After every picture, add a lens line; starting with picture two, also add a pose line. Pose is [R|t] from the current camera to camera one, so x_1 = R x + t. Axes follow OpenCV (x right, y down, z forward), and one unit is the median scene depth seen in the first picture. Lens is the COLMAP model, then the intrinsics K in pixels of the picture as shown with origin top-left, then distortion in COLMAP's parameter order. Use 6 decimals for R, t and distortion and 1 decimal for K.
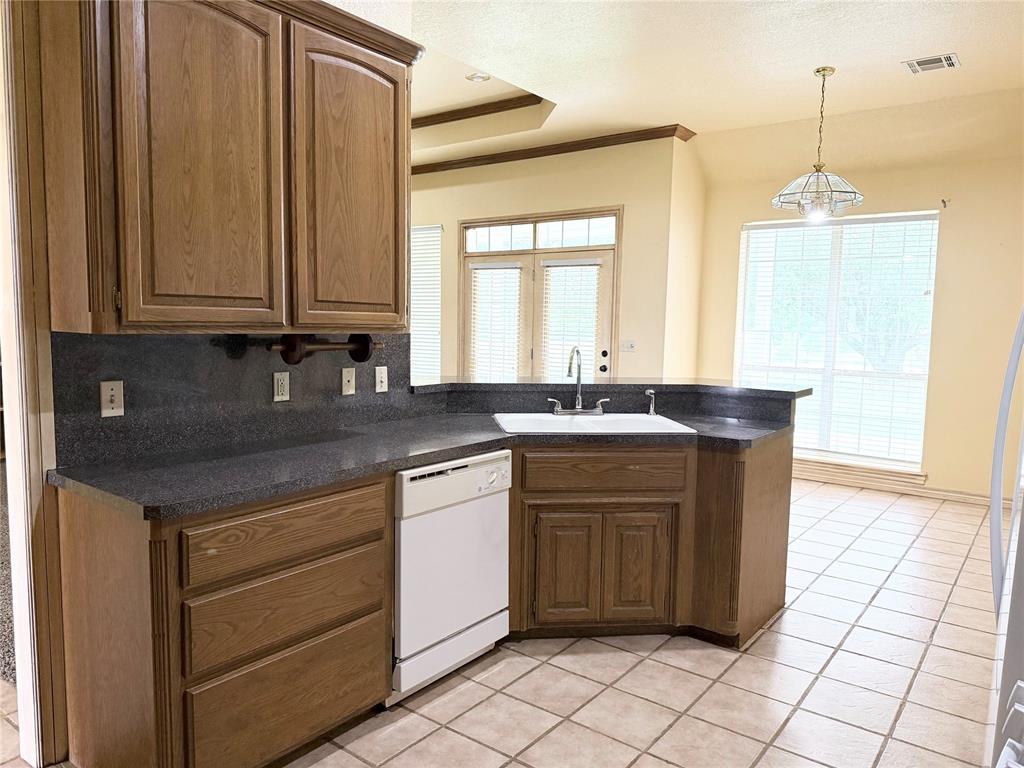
lens RADIAL K [[722.3, 0, 508.5], [0, 722.3, 387.1], [0, 0, 1]] dist [0.141248, -0.195810]
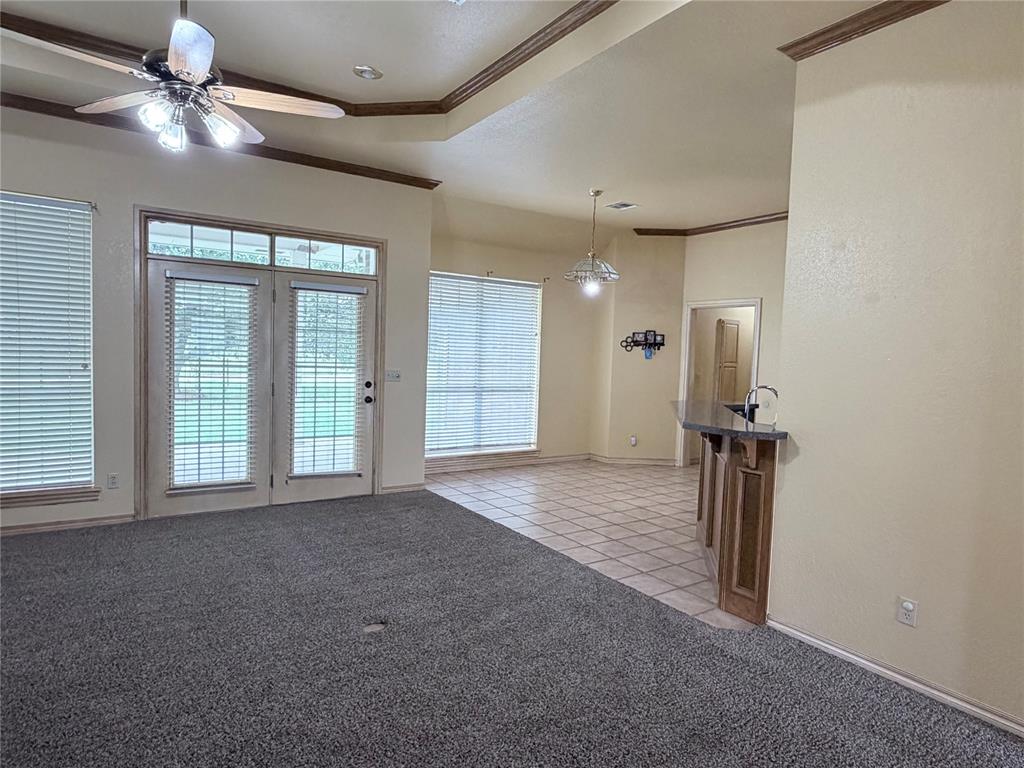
lens RADIAL K [[615.6, 0, 532.2], [0, 615.6, 381.3], [0, 0, 1]] dist [-0.000058, 0.000746]
pose [[0.306513, -0.059366, 0.950014, -0.598516], [0.054407, 0.997514, 0.044781, -0.076415], [-0.950310, 0.037962, 0.308981, 0.531721]]
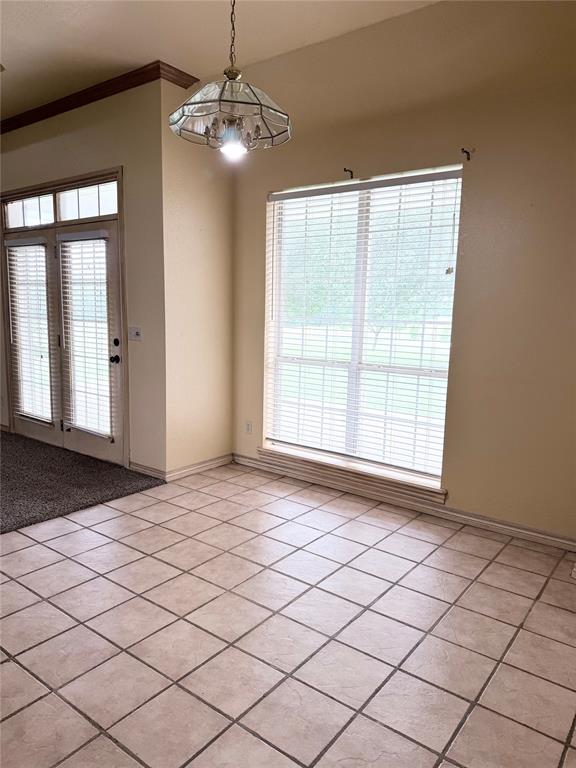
lens RADIAL K [[528.4, 0, 290.0], [0, 528.4, 379.5], [0, 0, 1]] dist [0.006951, -0.000060]
pose [[0.999972, -0.002640, 0.007003, 0.338322], [0.002249, 0.998471, 0.055231, -0.036147], [-0.007138, -0.055214, 0.998449, 0.365969]]
